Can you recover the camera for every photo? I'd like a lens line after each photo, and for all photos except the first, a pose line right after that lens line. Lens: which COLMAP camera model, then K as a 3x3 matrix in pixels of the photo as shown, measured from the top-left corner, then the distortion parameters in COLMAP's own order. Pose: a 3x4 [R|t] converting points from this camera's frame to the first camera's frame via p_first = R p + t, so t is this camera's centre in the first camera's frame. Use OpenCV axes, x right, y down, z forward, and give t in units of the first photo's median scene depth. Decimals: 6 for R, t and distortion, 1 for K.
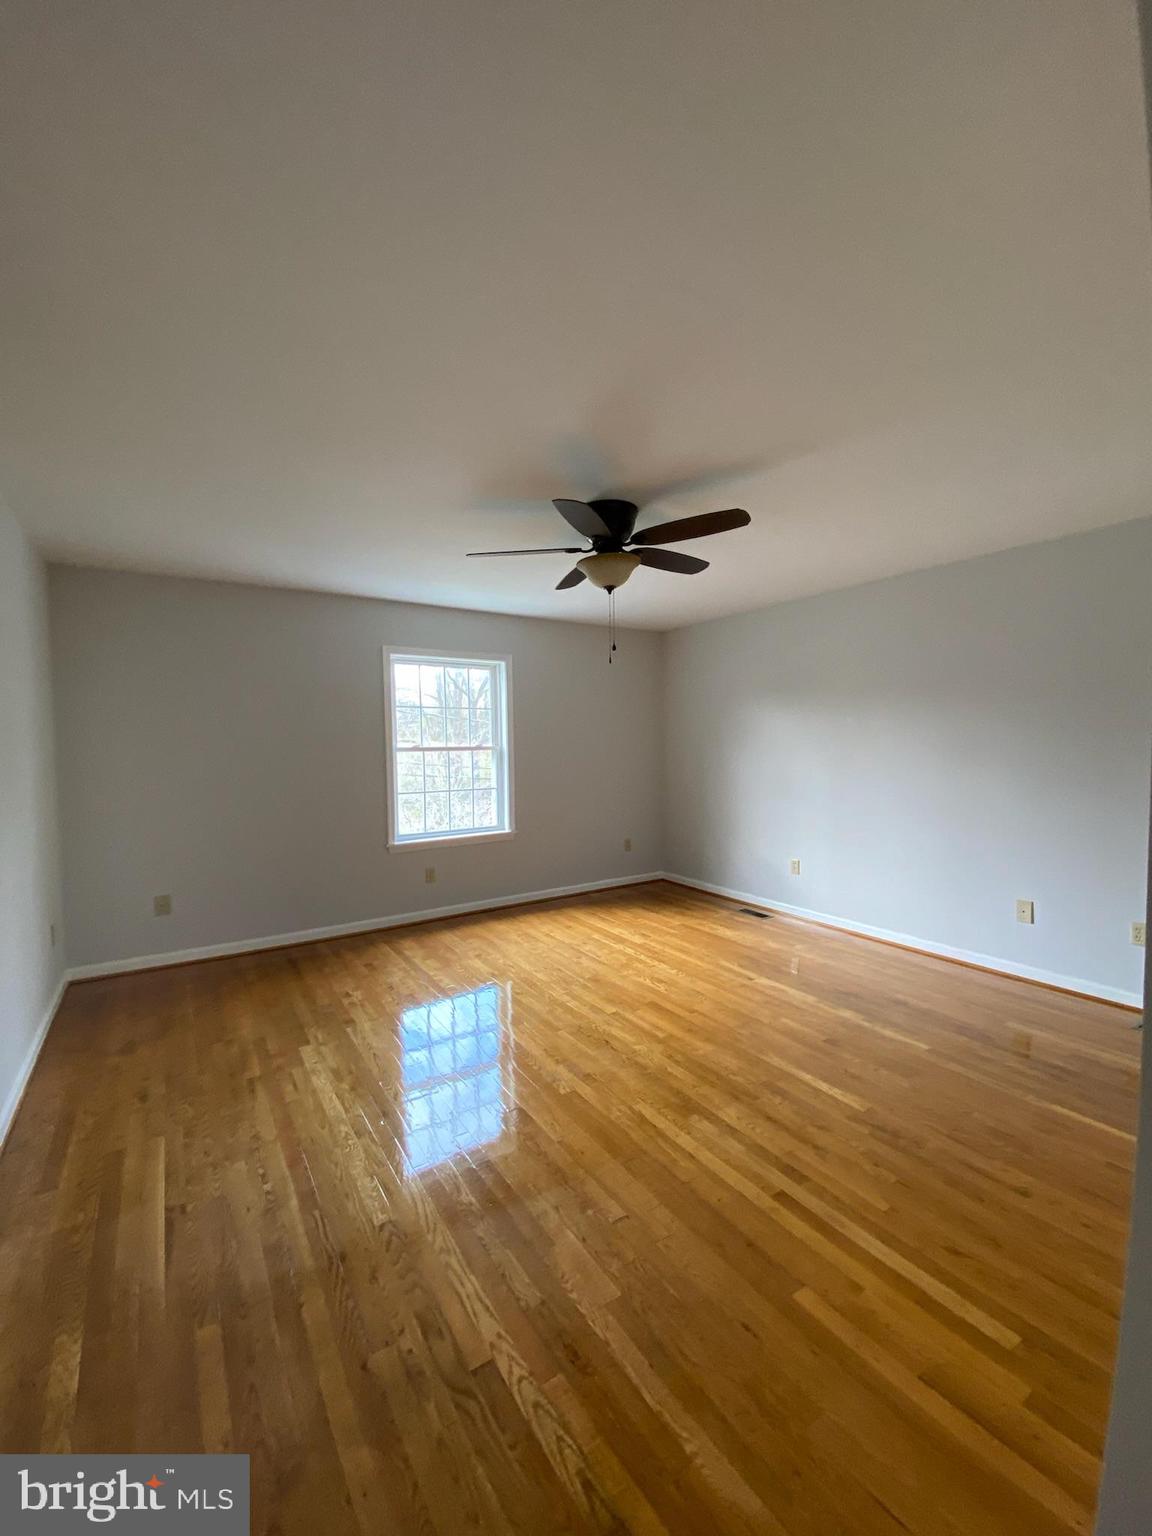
lens RADIAL K [[632.3, 0, 575.3], [0, 632.3, 766.5], [0, 0, 1]] dist [0.017347, -0.015358]
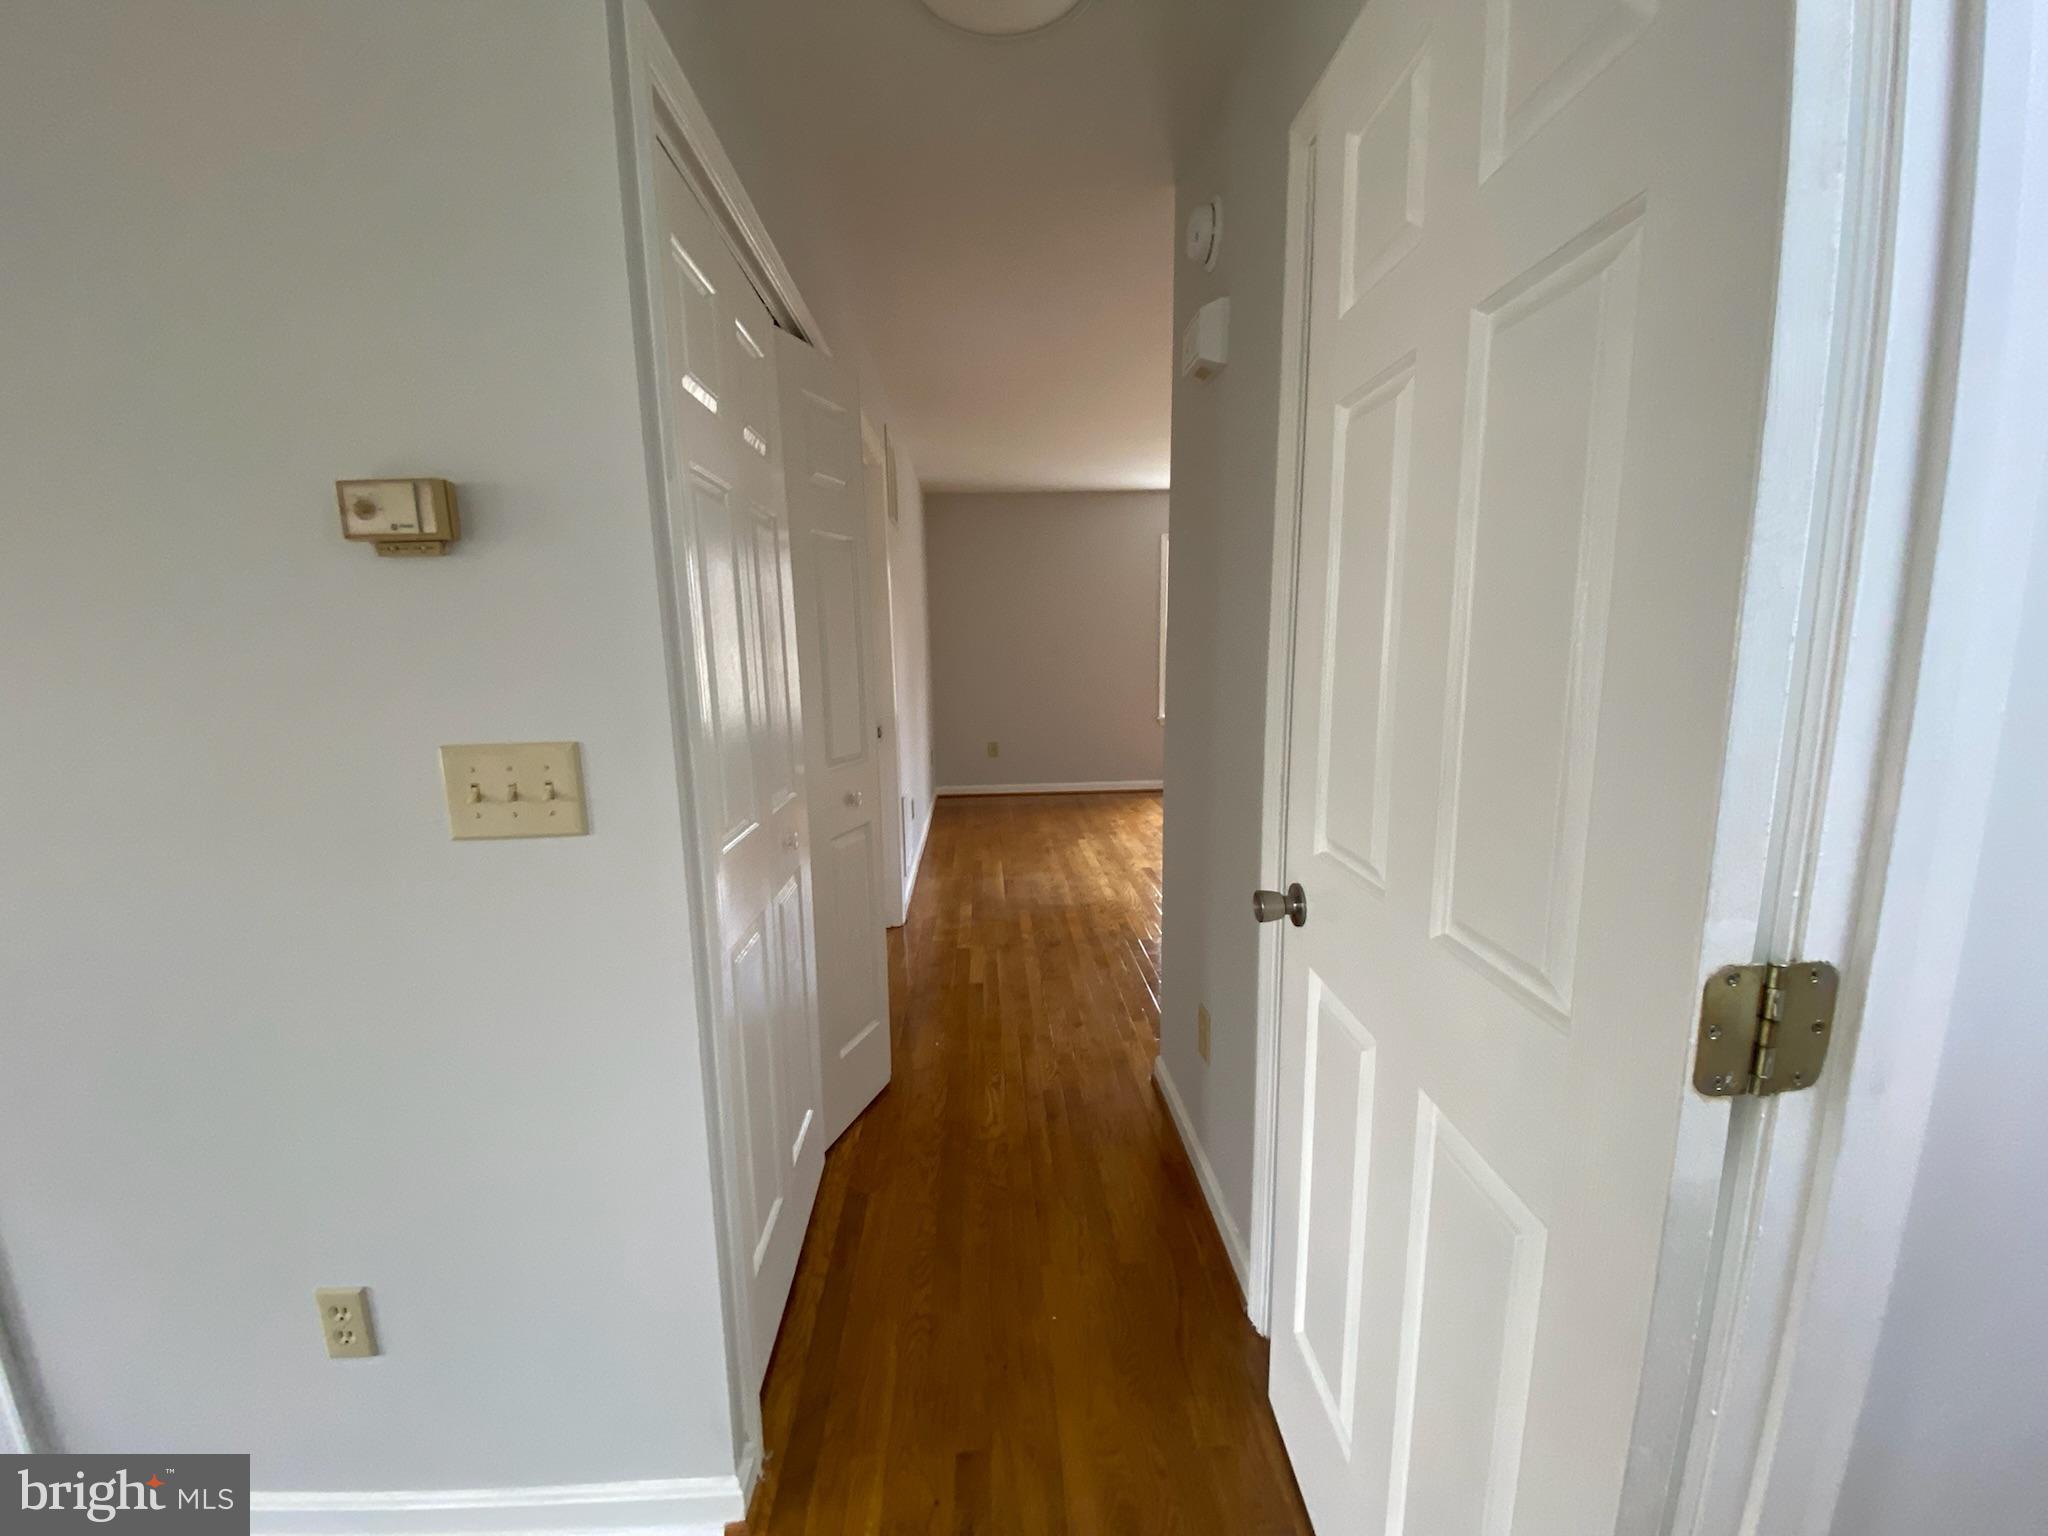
lens RADIAL K [[852.4, 0, 1028.1], [0, 852.4, 785.0], [0, 0, 1]] dist [0.033827, -0.024342]
pose [[0.872192, 0.083093, -0.482055, 0.301240], [-0.016302, 0.989857, 0.141128, 0.038375], [0.488893, -0.115232, 0.864700, -0.552350]]
